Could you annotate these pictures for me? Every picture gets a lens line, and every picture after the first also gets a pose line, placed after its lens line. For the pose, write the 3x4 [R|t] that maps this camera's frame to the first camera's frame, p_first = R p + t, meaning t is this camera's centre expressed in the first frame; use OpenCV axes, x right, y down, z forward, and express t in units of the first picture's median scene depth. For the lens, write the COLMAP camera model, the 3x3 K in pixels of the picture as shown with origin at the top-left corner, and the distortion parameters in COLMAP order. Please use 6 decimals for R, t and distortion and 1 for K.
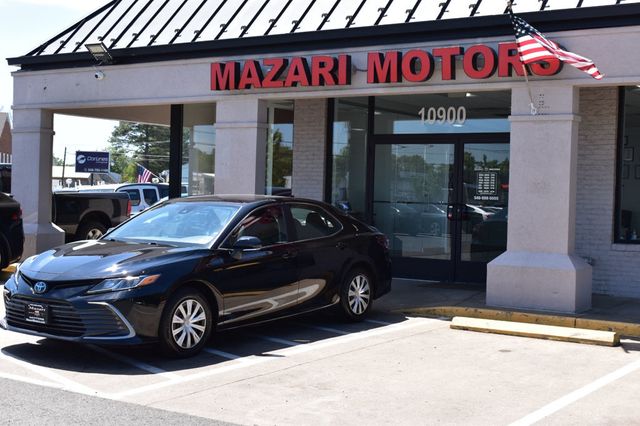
lens RADIAL K [[972.6, 0, 317.8], [0, 972.6, 210.4], [0, 0, 1]] dist [-0.000236, 0.000000]
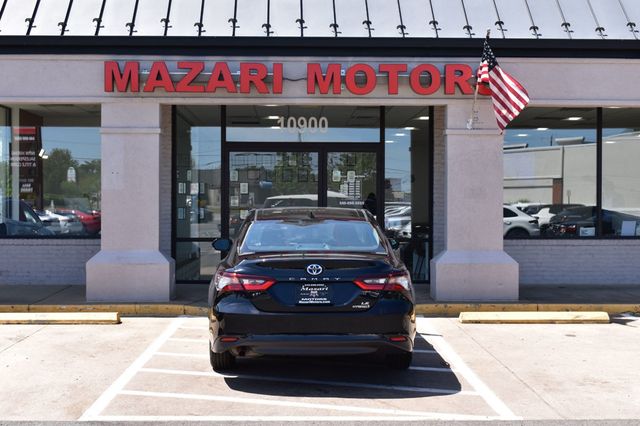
lens RADIAL K [[972.6, 0, 319.1], [0, 972.6, 212.5], [0, 0, 1]] dist [-0.000236, 0.000000]
pose [[0.812423, -0.028976, 0.582348, -0.487773], [0.027346, 0.999559, 0.011586, -0.016138], [-0.582427, 0.006512, 0.812857, 0.152362]]
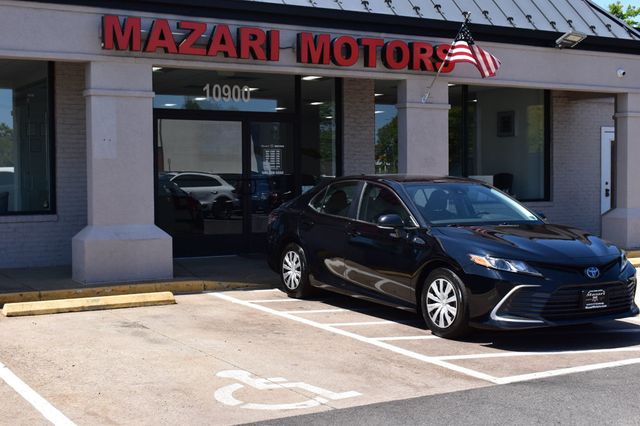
lens RADIAL K [[942.5, 0, 318.9], [0, 942.5, 216.0], [0, 0, 1]] dist [0.002469, 0.000000]
pose [[0.424815, -0.067421, 0.902766, -0.767858], [0.030108, 0.997723, 0.060345, -0.026793], [-0.904779, 0.001545, 0.425878, 0.513919]]
